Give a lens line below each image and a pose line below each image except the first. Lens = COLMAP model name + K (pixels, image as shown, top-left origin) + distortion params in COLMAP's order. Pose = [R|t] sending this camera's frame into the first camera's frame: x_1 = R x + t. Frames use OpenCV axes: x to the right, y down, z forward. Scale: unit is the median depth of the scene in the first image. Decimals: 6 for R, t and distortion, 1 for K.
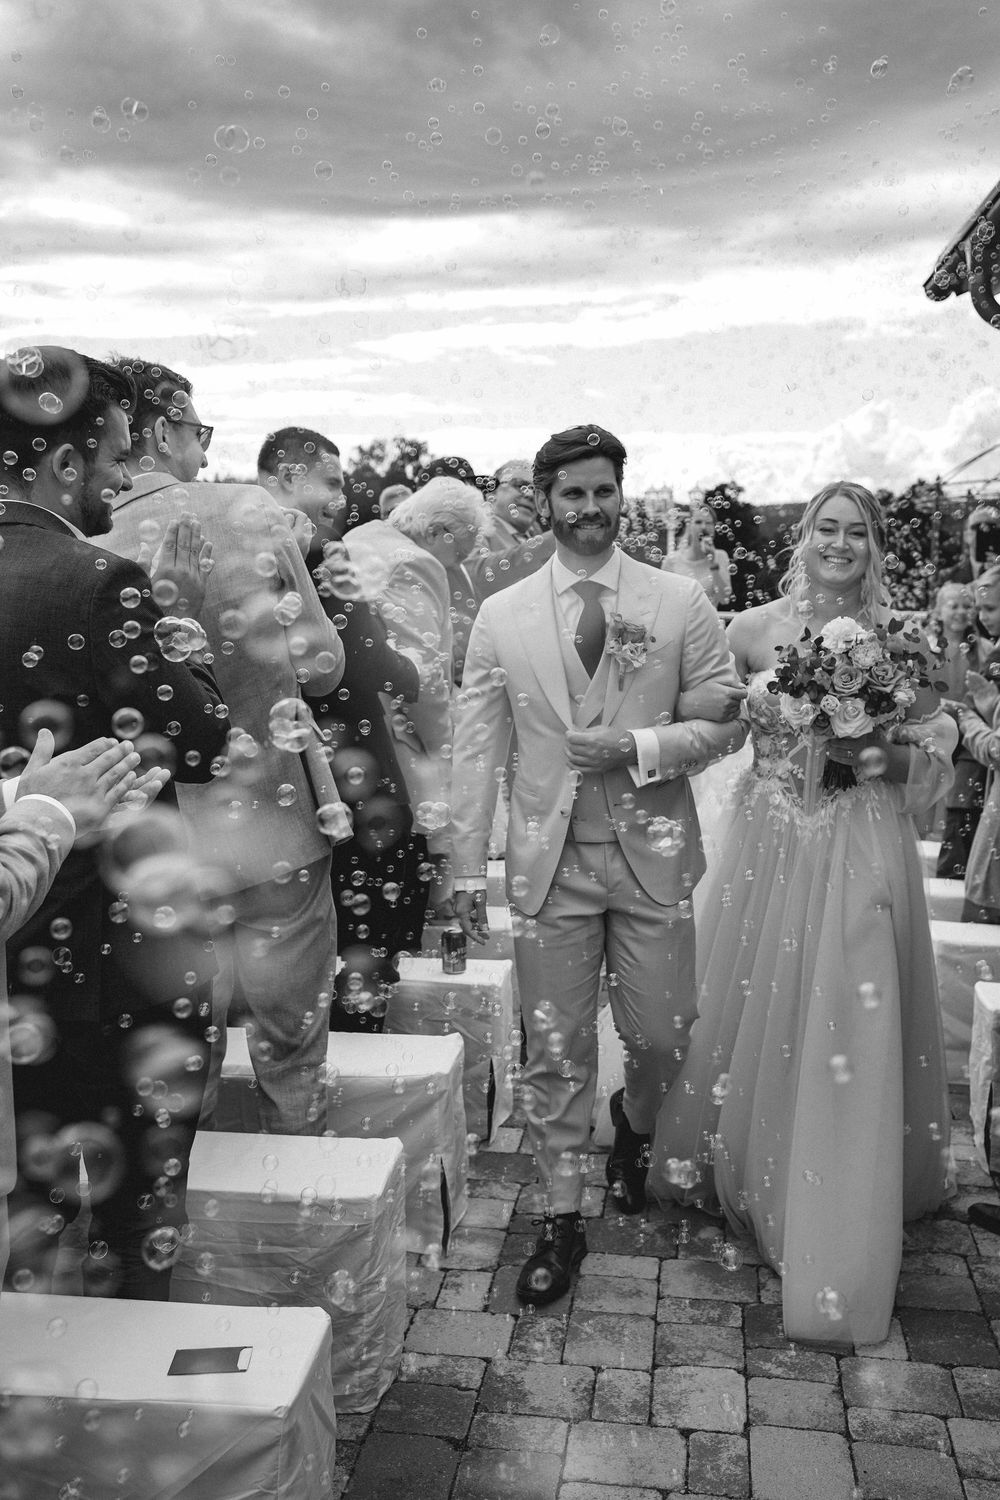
lens RADIAL K [[1570.1, 0, 500.0], [0, 1570.1, 750.0], [0, 0, 1]] dist [0.000812, -0.005636]
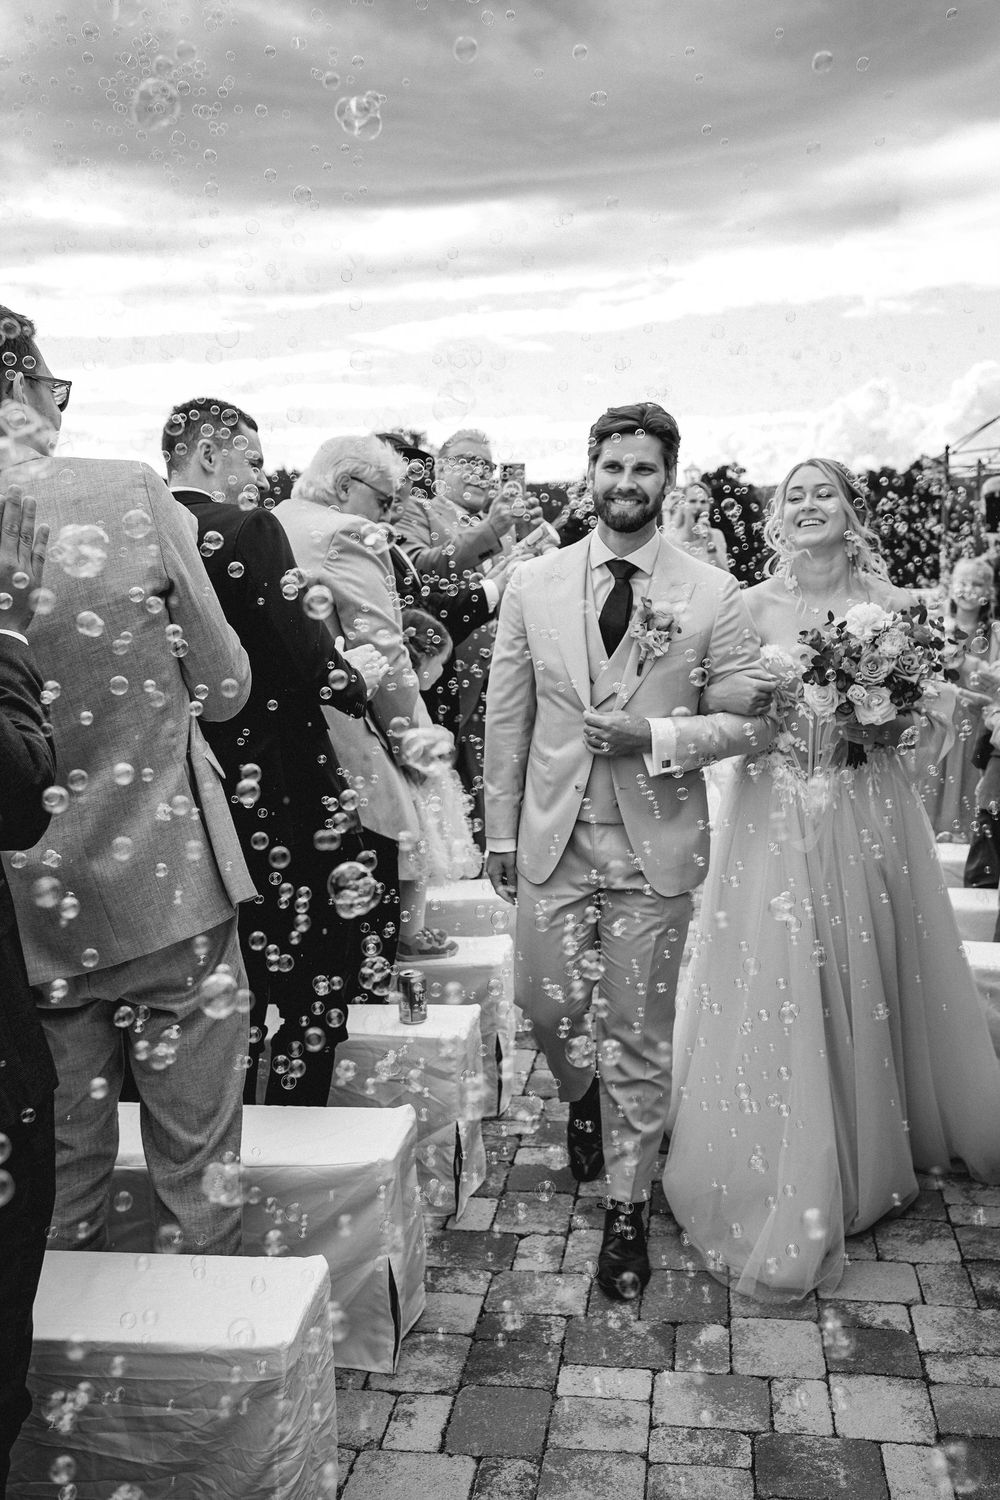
lens RADIAL K [[1493.6, 0, 494.6], [0, 1493.6, 739.6], [0, 0, 1]] dist [0.004448, 0.018257]
pose [[0.999434, -0.027284, -0.019668, 0.037344], [0.027407, 0.999606, 0.006033, -0.018944], [0.019495, -0.006569, 0.999788, 0.177678]]
